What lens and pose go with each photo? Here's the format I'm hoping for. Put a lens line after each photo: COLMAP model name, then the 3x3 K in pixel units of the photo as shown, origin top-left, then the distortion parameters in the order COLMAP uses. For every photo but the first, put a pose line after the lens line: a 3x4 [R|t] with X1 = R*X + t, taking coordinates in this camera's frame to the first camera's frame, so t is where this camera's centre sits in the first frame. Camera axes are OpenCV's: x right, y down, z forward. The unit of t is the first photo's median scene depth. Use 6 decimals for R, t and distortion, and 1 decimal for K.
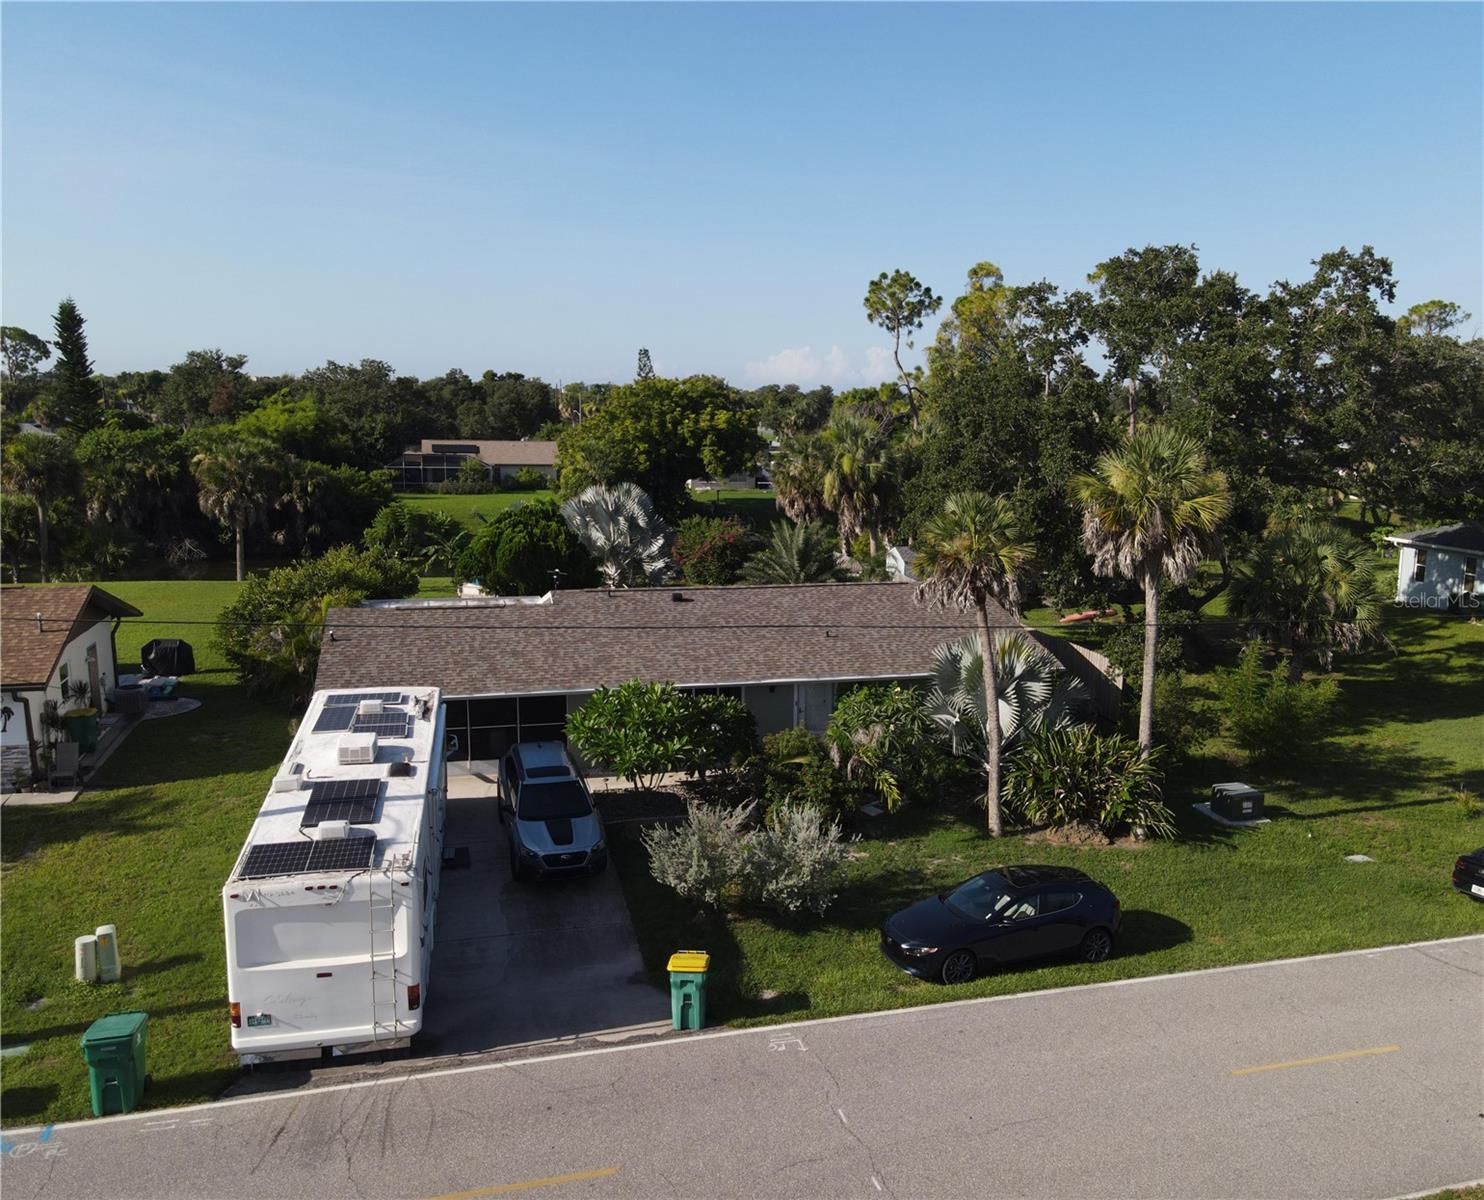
lens RADIAL K [[1140.0, 0, 745.5], [0, 1140.0, 597.3], [0, 0, 1]] dist [0.024092, 0.006522]
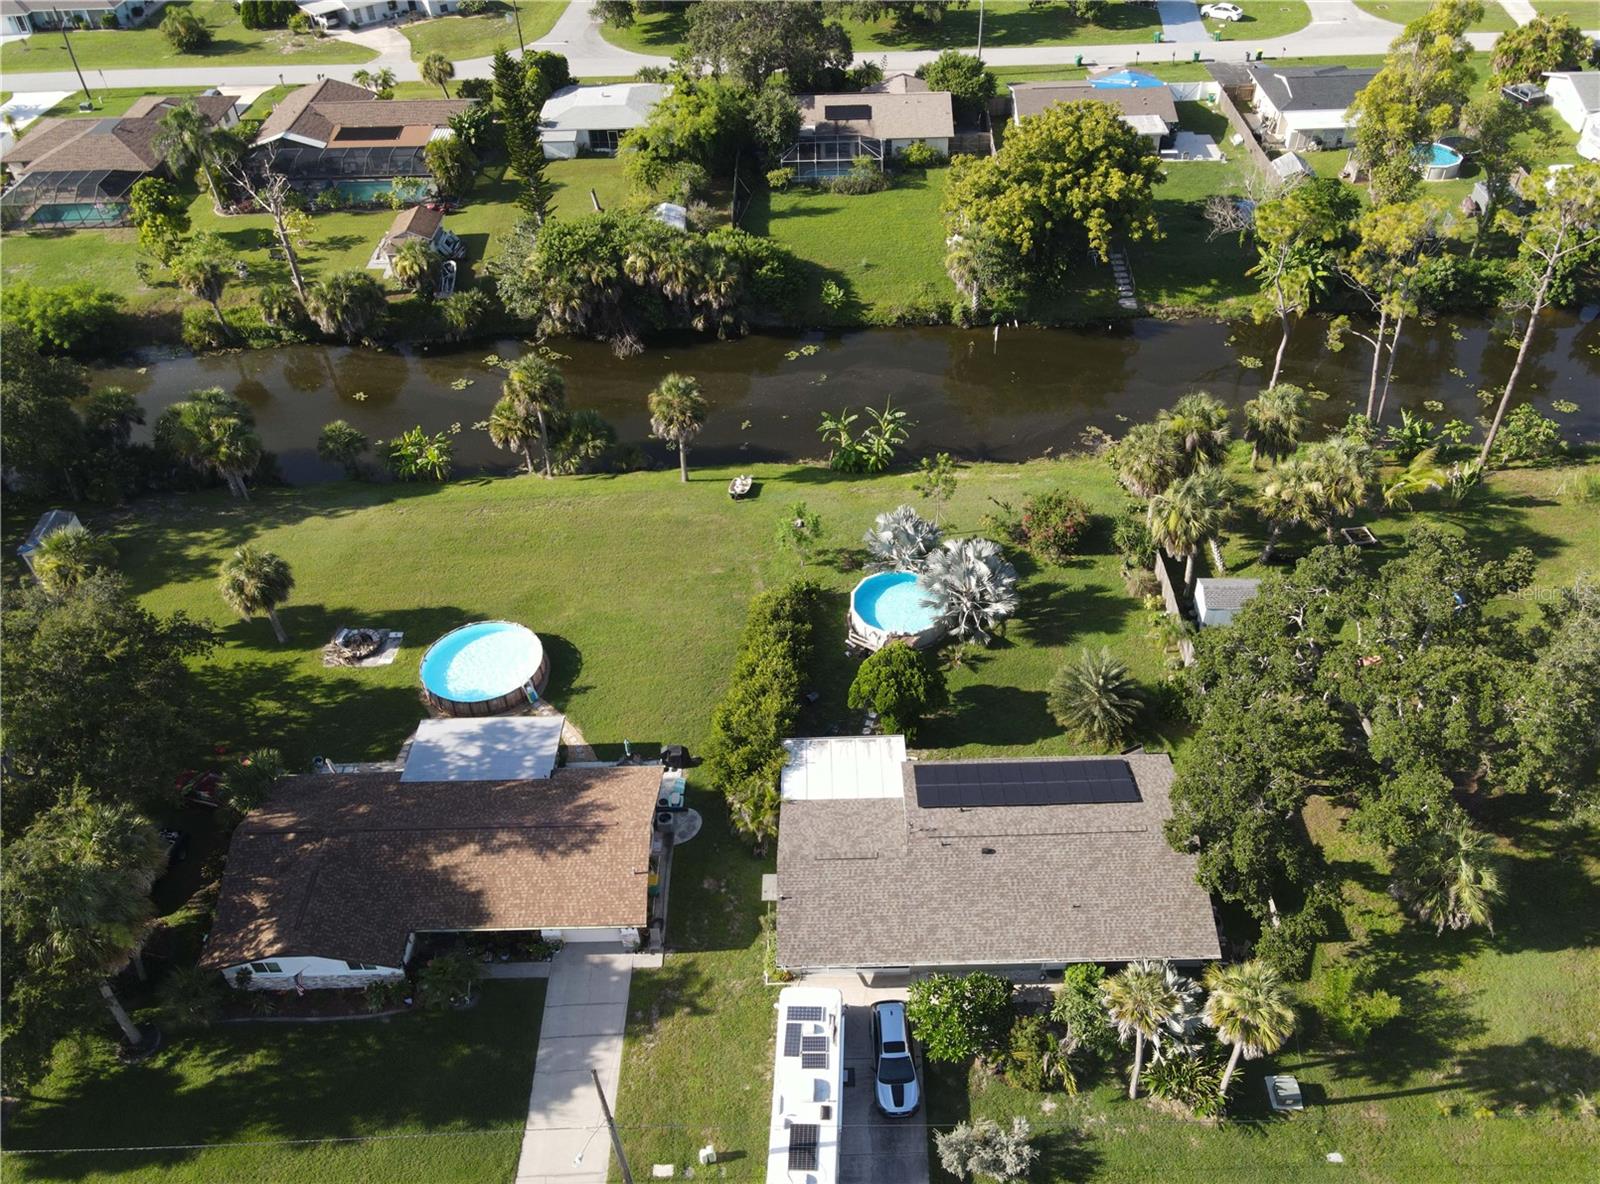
lens RADIAL K [[1199.9, 0, 804.4], [0, 1199.9, 592.3], [0, 0, 1]] dist [-0.000655, 0.001778]
pose [[0.962289, 0.142575, -0.231675, 0.013245], [0.000715, 0.850319, 0.526267, -0.470694], [0.272030, -0.506586, 0.818150, -0.098333]]
